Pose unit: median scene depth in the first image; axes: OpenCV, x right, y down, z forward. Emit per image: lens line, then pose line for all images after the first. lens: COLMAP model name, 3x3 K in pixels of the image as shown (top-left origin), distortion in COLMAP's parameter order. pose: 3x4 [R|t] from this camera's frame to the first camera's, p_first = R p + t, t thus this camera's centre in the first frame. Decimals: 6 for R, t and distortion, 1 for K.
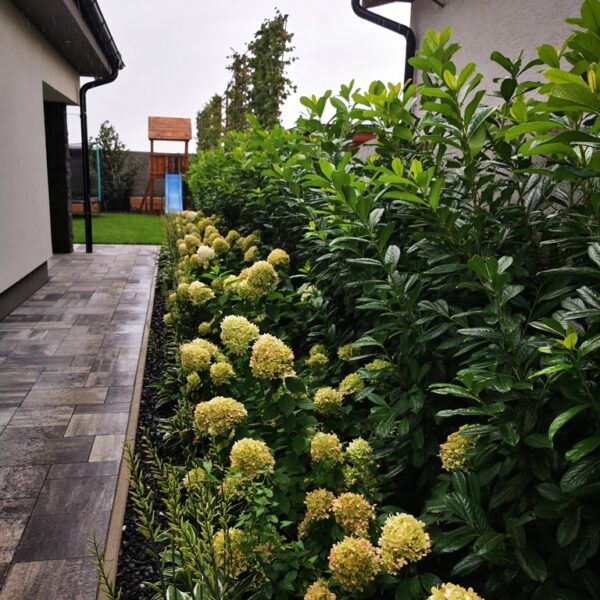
lens RADIAL K [[622.5, 0, 299.2], [0, 622.5, 299.6], [0, 0, 1]] dist [0.007571, 0.000000]
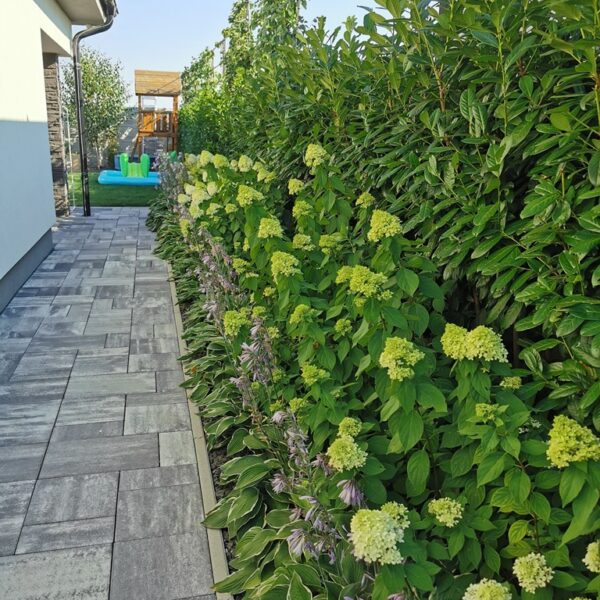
lens RADIAL K [[622.5, 0, 301.1], [0, 622.5, 302.0], [0, 0, 1]] dist [0.007571, 0.000000]
pose [[0.999469, -0.015352, 0.028740, -0.089596], [0.013311, 0.997464, 0.069912, -0.015486], [-0.029741, -0.069492, 0.997139, 0.076874]]
